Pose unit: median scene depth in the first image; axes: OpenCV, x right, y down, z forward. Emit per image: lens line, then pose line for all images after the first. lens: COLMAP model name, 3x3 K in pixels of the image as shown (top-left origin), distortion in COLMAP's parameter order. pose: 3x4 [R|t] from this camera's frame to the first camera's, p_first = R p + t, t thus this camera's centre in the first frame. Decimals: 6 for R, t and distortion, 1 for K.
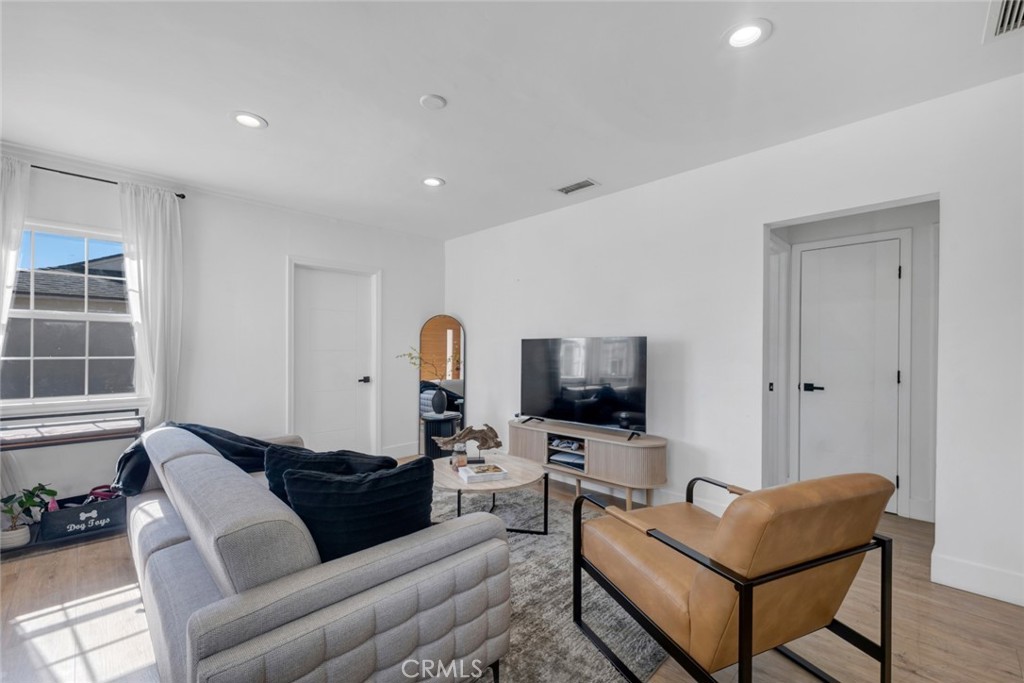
lens RADIAL K [[430.7, 0, 511.8], [0, 430.7, 353.9], [0, 0, 1]] dist [0.001087, 0.000275]
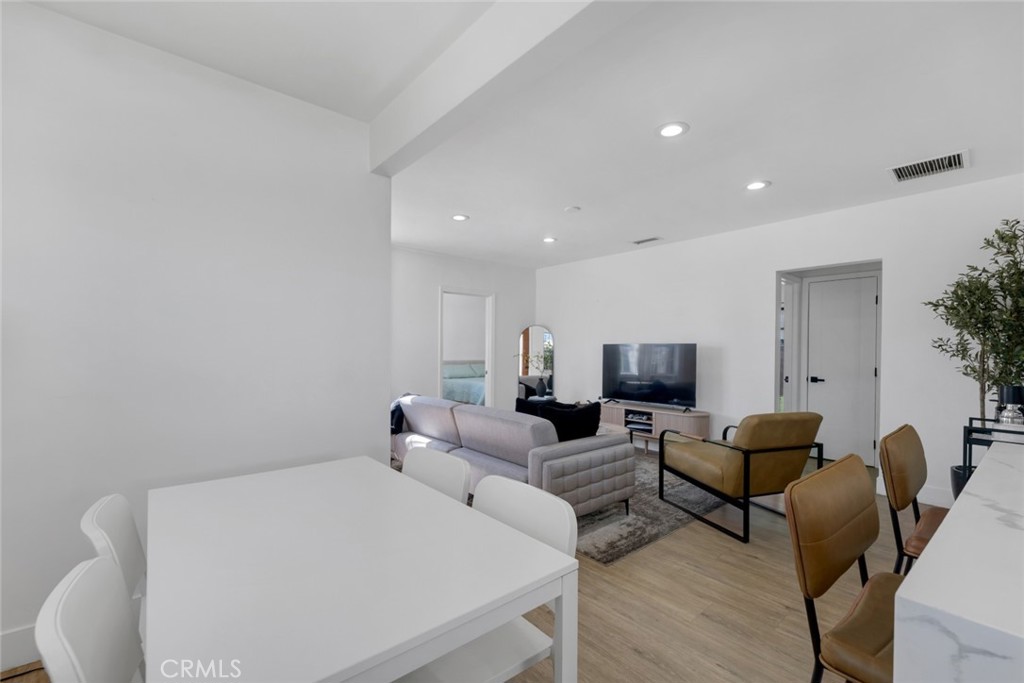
lens RADIAL K [[424.0, 0, 511.6], [0, 424.0, 352.3], [0, 0, 1]] dist [-0.000216, 0.000009]
pose [[0.996401, 0.005438, -0.084588, -0.183763], [-0.005922, 0.999968, -0.005467, 0.001592], [0.084555, 0.005948, 0.996401, -0.475675]]
